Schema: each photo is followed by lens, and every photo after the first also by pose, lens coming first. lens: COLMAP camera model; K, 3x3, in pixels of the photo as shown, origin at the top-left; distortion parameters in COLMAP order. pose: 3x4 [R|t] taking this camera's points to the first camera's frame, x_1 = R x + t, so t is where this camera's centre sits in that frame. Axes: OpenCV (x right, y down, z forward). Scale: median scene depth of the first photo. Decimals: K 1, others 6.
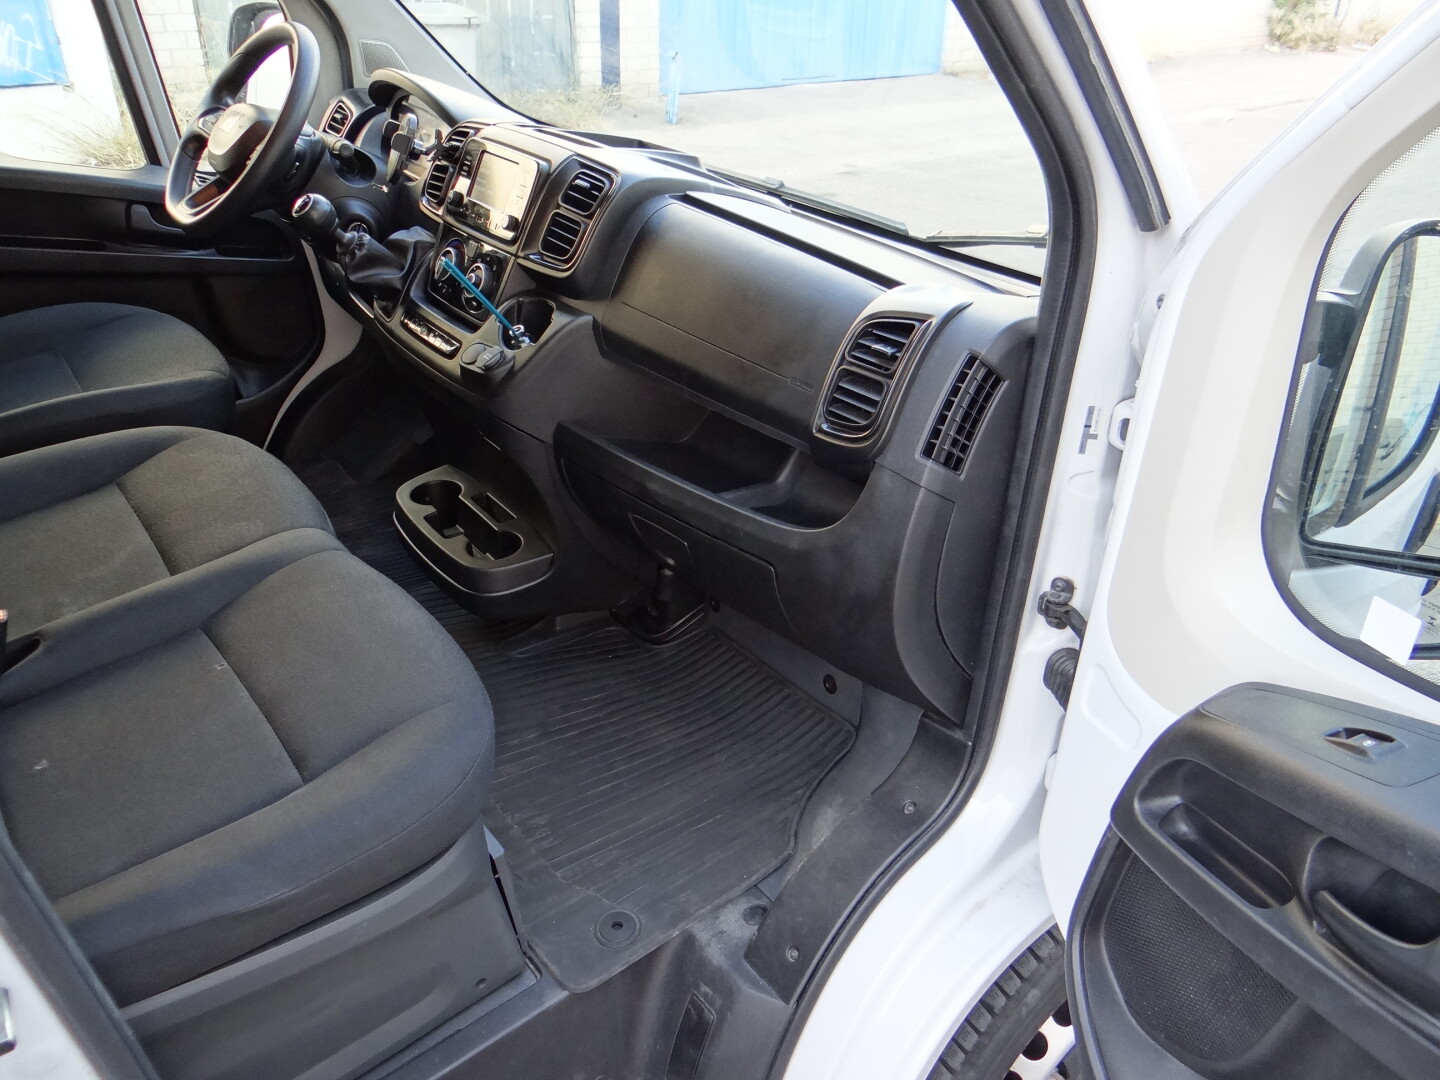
lens RADIAL K [[1137.9, 0, 713.6], [0, 1137.9, 530.5], [0, 0, 1]] dist [-0.000279, -0.000129]
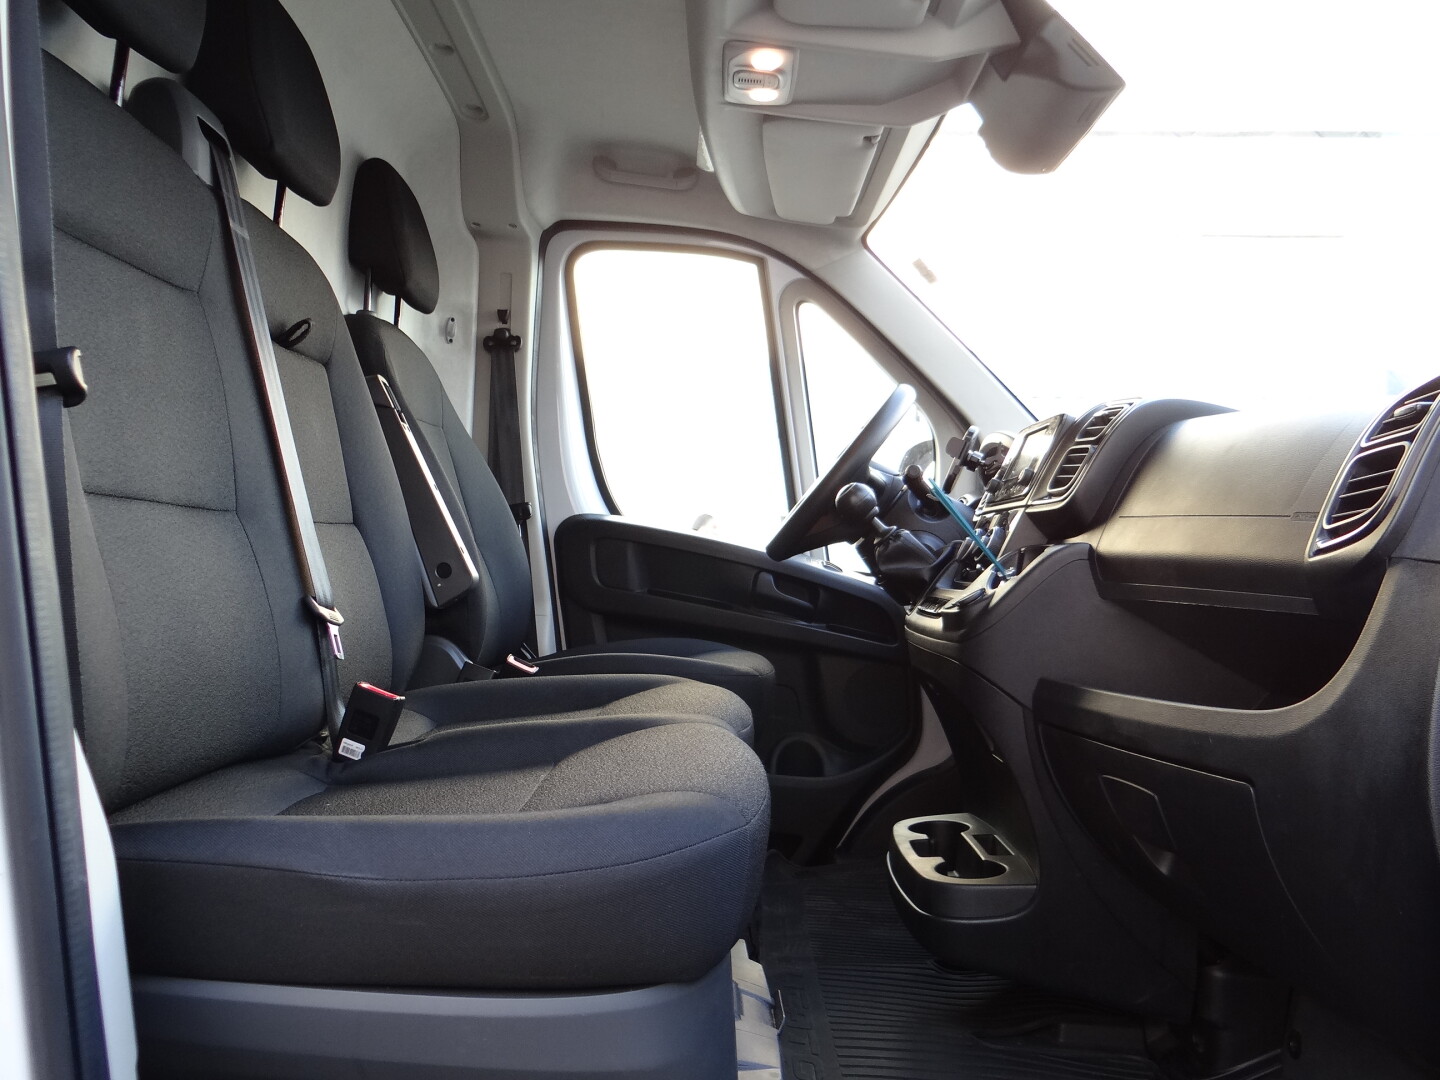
lens RADIAL K [[1137.9, 0, 715.4], [0, 1137.9, 528.6], [0, 0, 1]] dist [-0.000279, -0.000129]
pose [[0.797208, -0.031857, -0.602864, 0.170647], [-0.288221, 0.857367, -0.426440, 0.225989], [0.530461, 0.513719, 0.674318, 0.287862]]
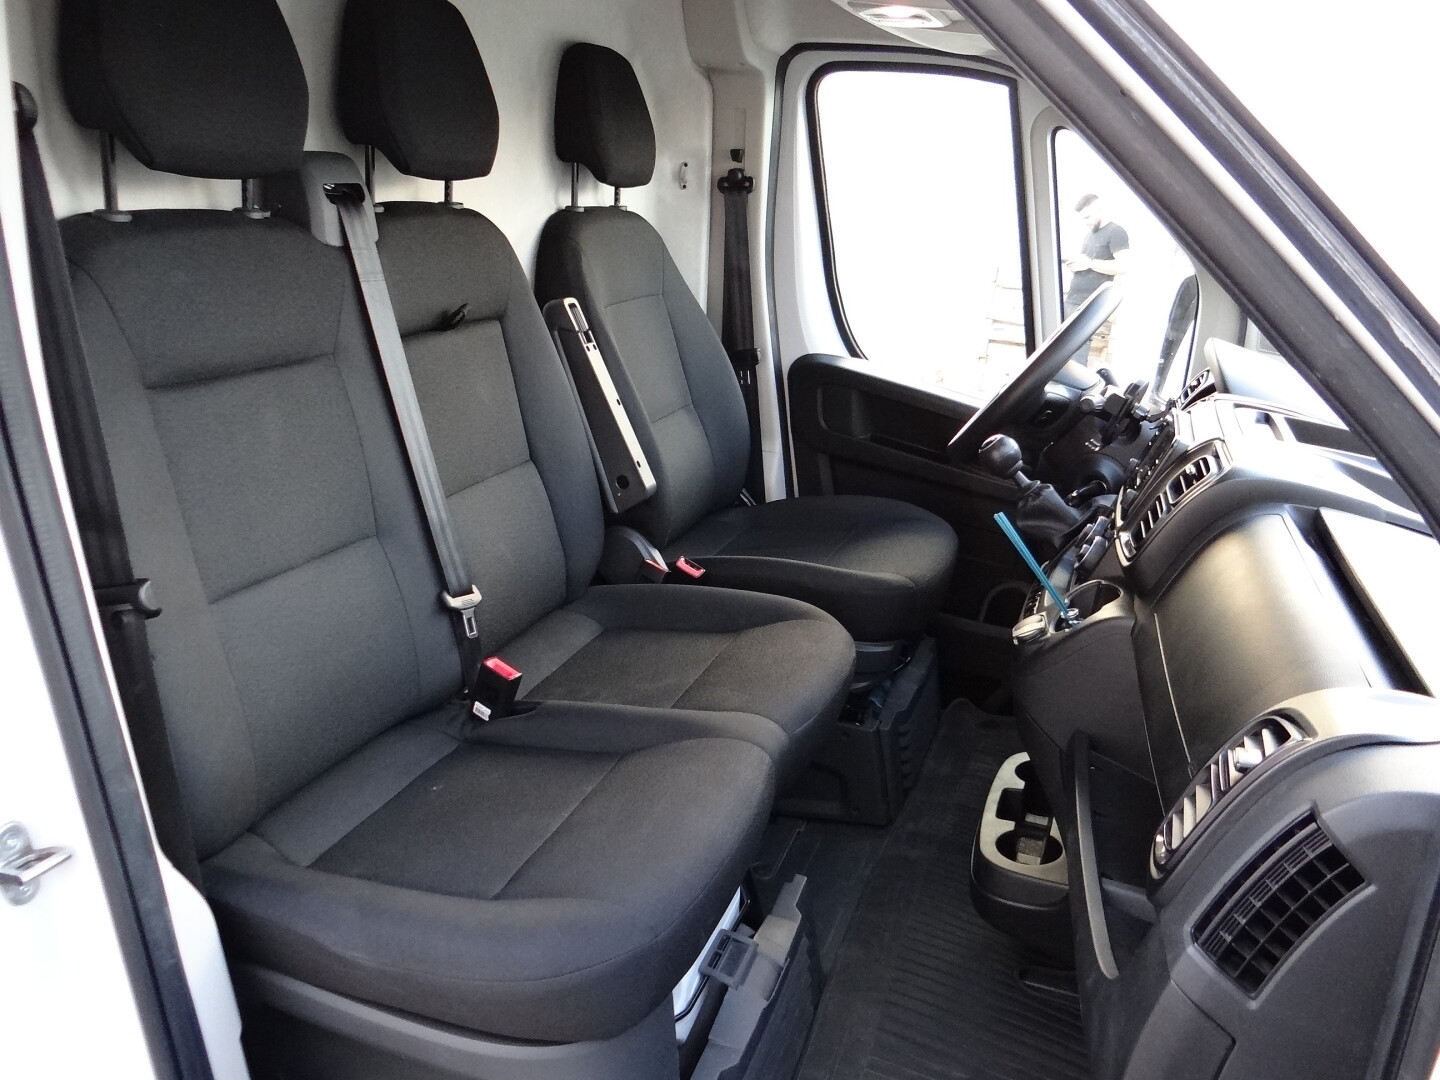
lens RADIAL K [[1137.9, 0, 717.0], [0, 1137.9, 531.5], [0, 0, 1]] dist [-0.000279, -0.000129]
pose [[0.543356, 0.232013, -0.806805, 0.361119], [-0.409922, 0.912016, -0.013800, -0.110193], [0.732617, 0.338225, 0.590657, 0.275135]]
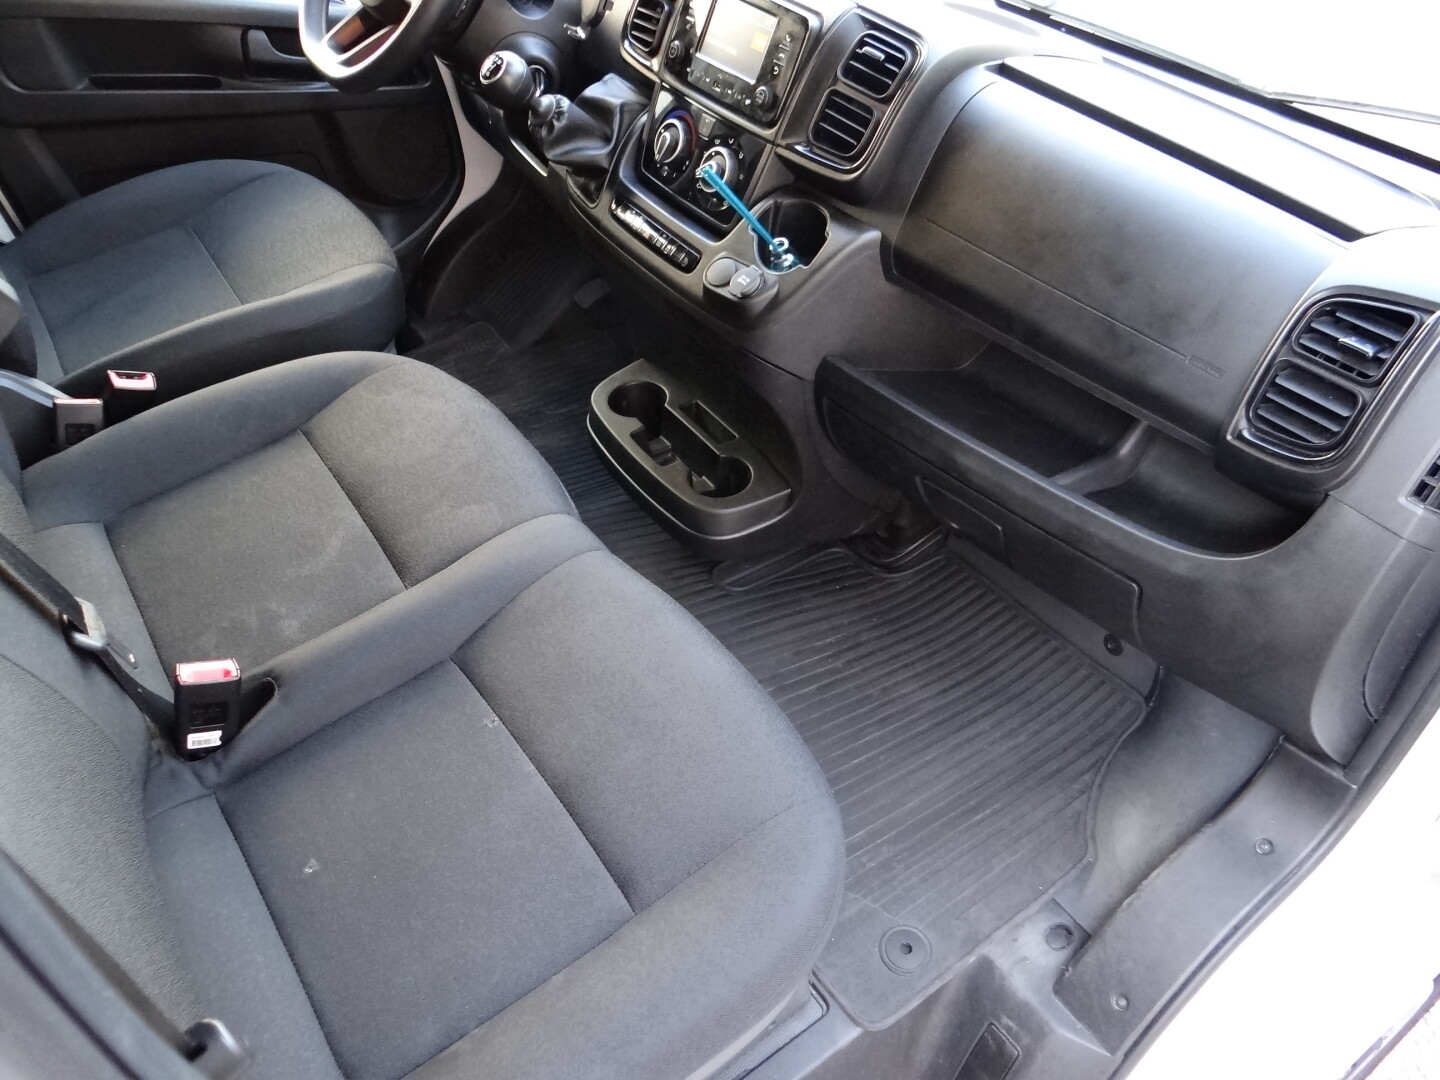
lens RADIAL K [[1137.9, 0, 711.1], [0, 1137.9, 536.9], [0, 0, 1]] dist [-0.000279, -0.000129]
pose [[0.998634, 0.009493, -0.051383, -0.176889], [0.002272, 0.974540, 0.224202, -0.155188], [0.052203, -0.224013, 0.973187, 0.172325]]
